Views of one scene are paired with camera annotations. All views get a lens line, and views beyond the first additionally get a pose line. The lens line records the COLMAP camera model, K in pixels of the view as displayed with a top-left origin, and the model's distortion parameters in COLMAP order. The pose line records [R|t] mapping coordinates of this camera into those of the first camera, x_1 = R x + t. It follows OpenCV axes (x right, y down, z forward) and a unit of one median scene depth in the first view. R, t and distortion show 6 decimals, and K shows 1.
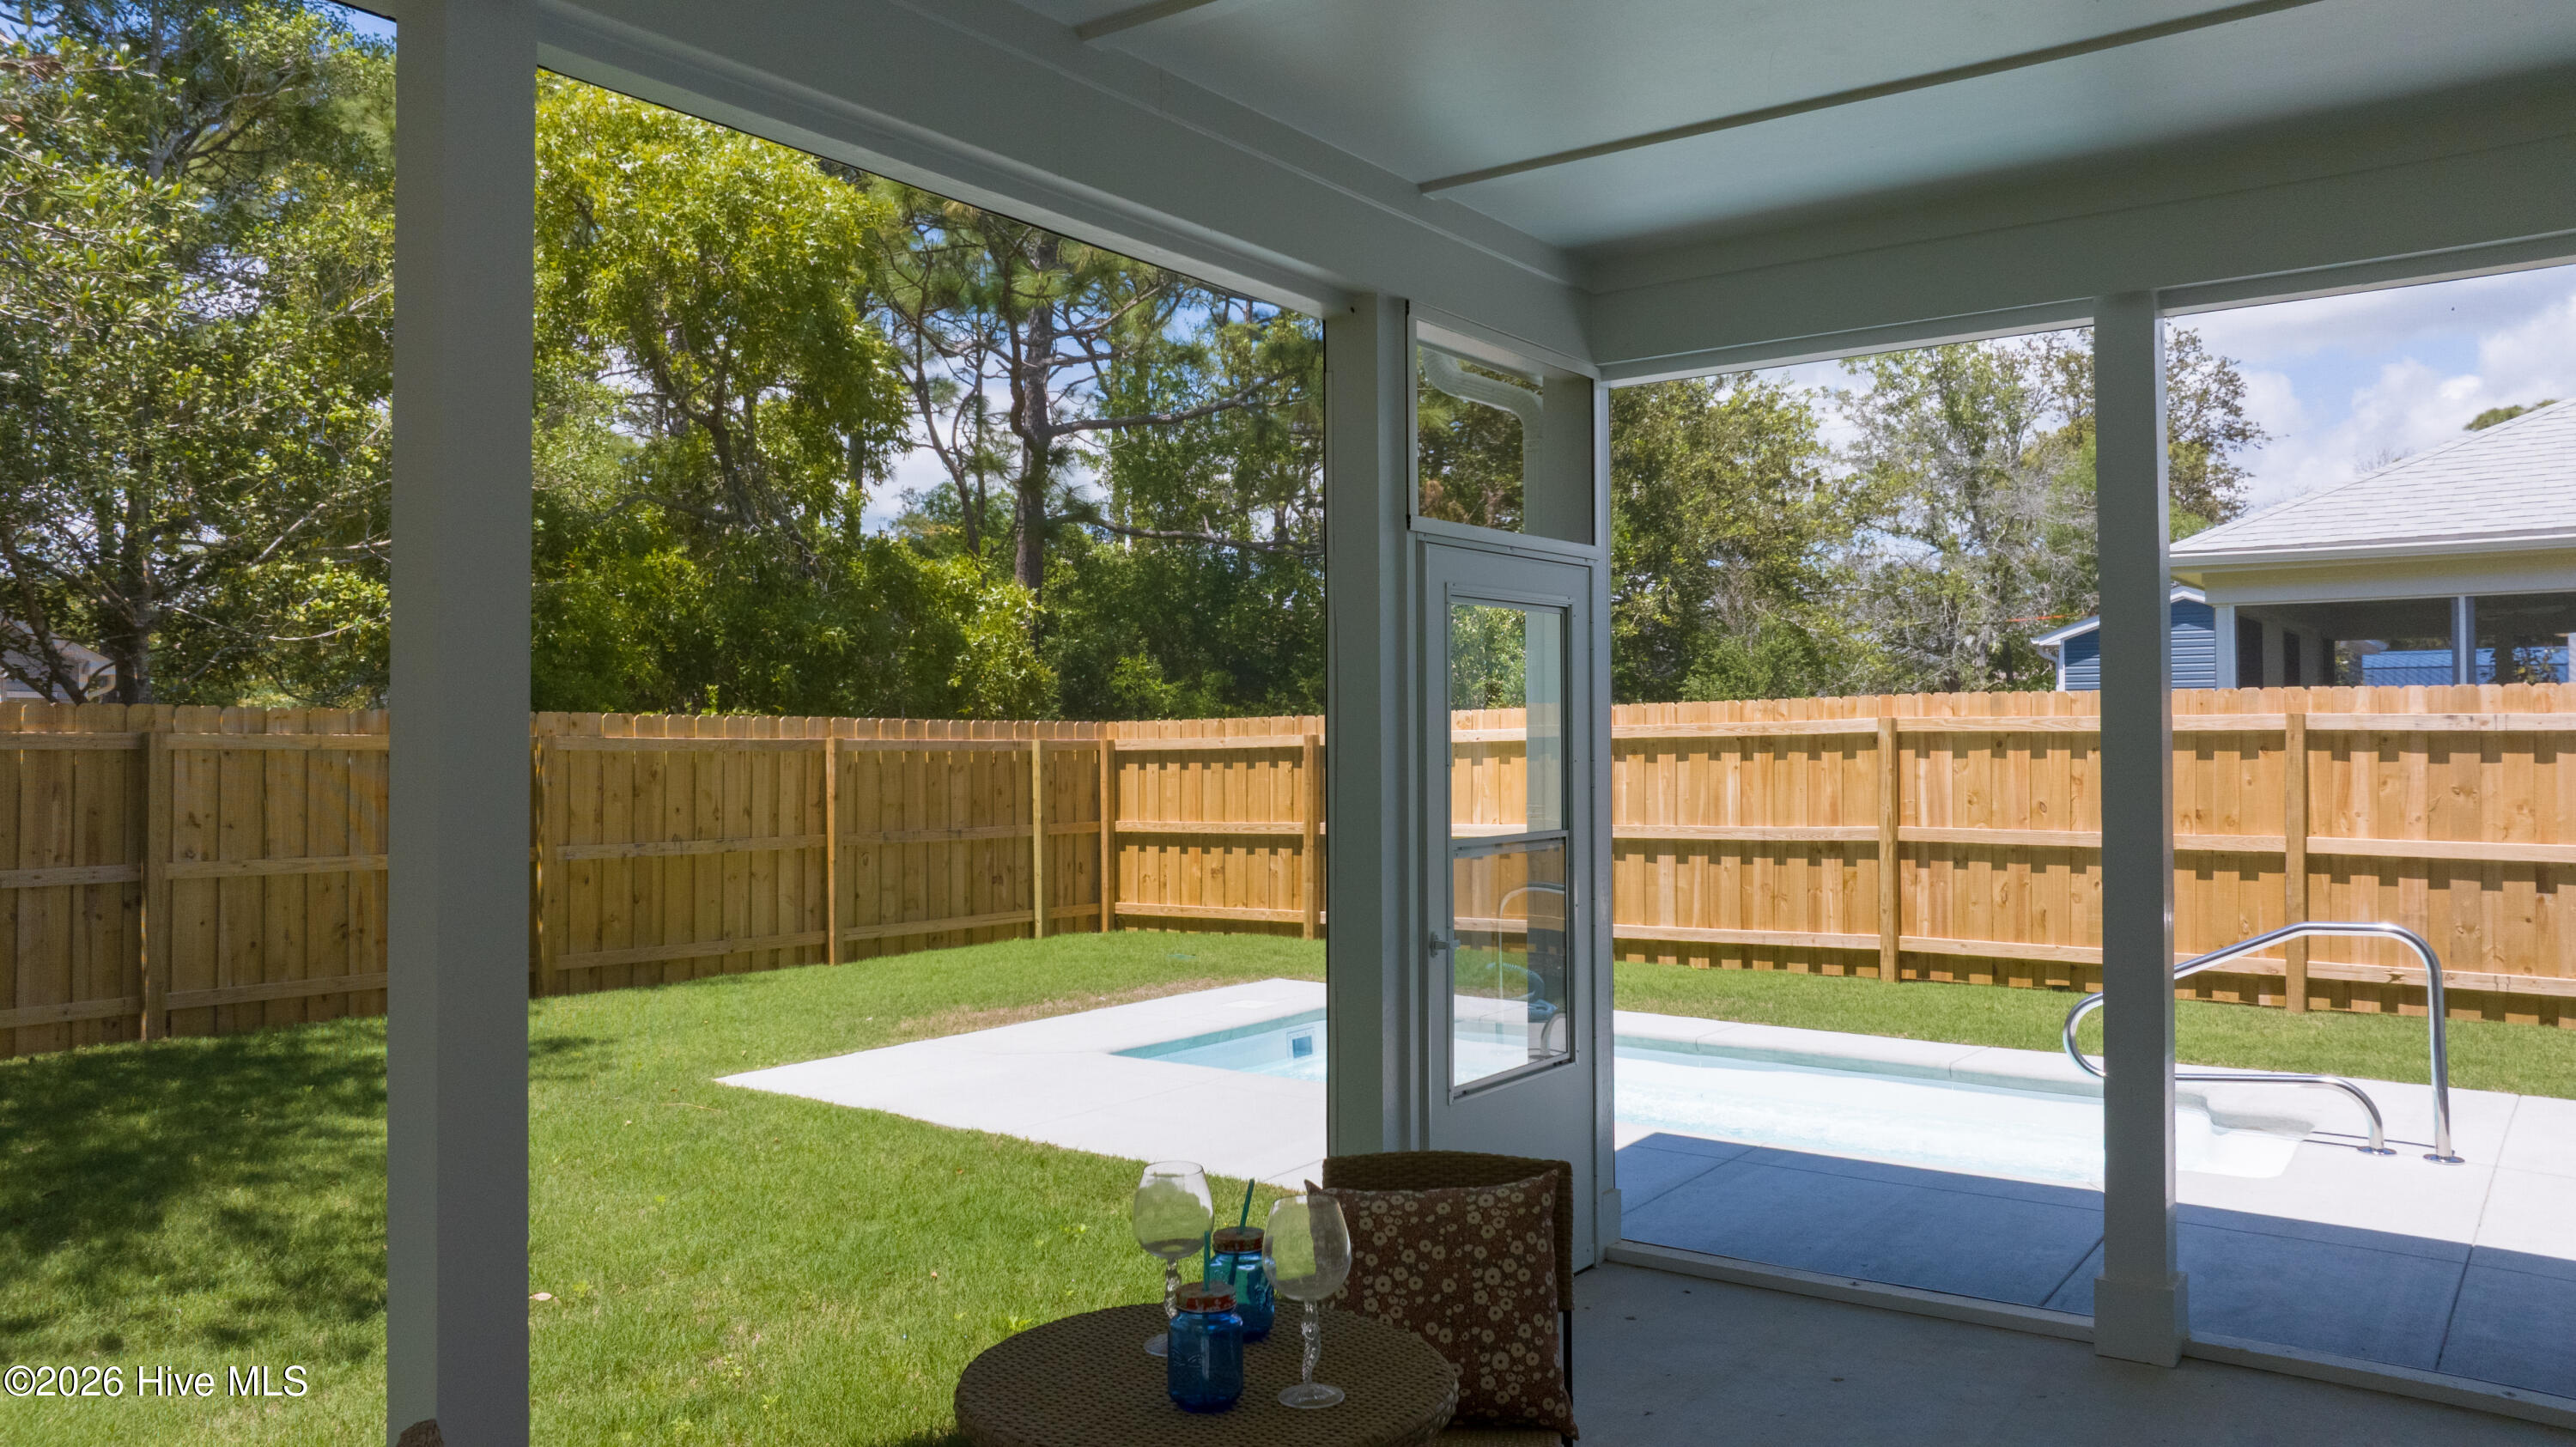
lens RADIAL K [[1802.3, 0, 1288.7], [0, 1802.3, 711.2], [0, 0, 1]] dist [-0.022013, 0.002731]
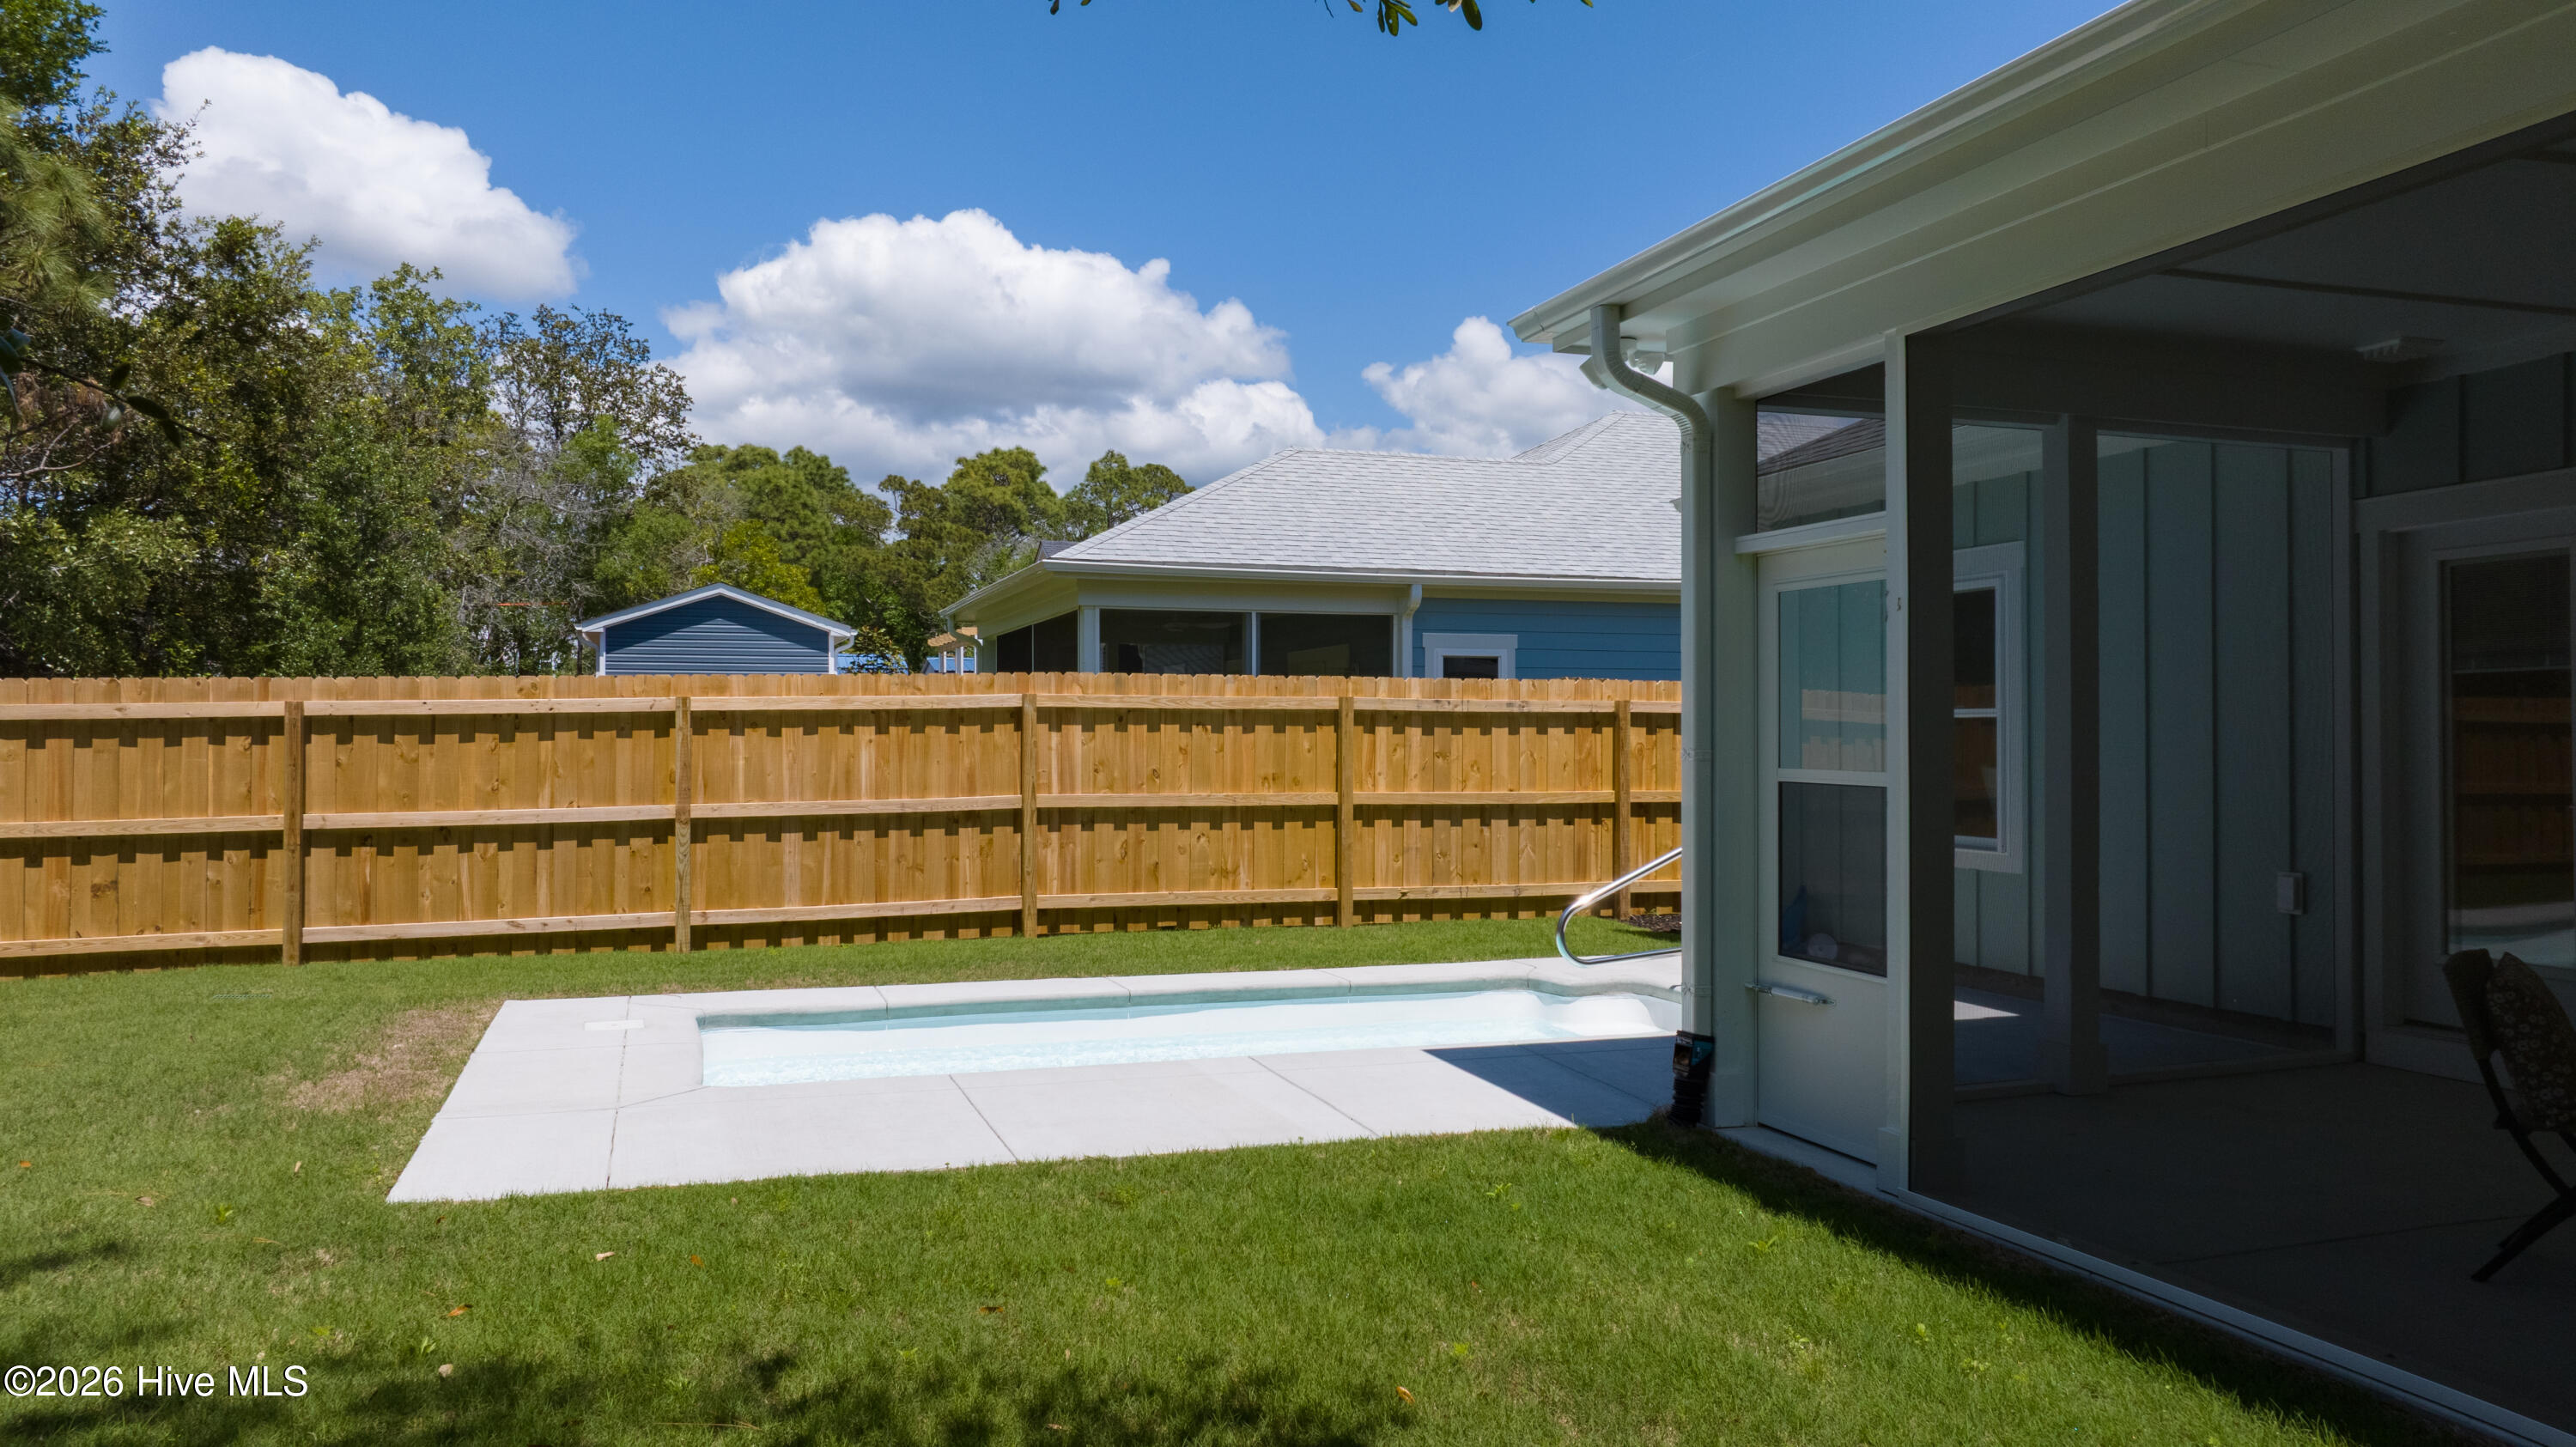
lens RADIAL K [[1802.3, 0, 1288.7], [0, 1802.3, 711.2], [0, 0, 1]] dist [-0.022013, 0.002731]
pose [[0.567787, 0.014531, 0.823047, -0.440165], [-0.017285, 0.999834, -0.005728, 0.016327], [-0.822994, -0.010974, 0.567944, 0.242352]]
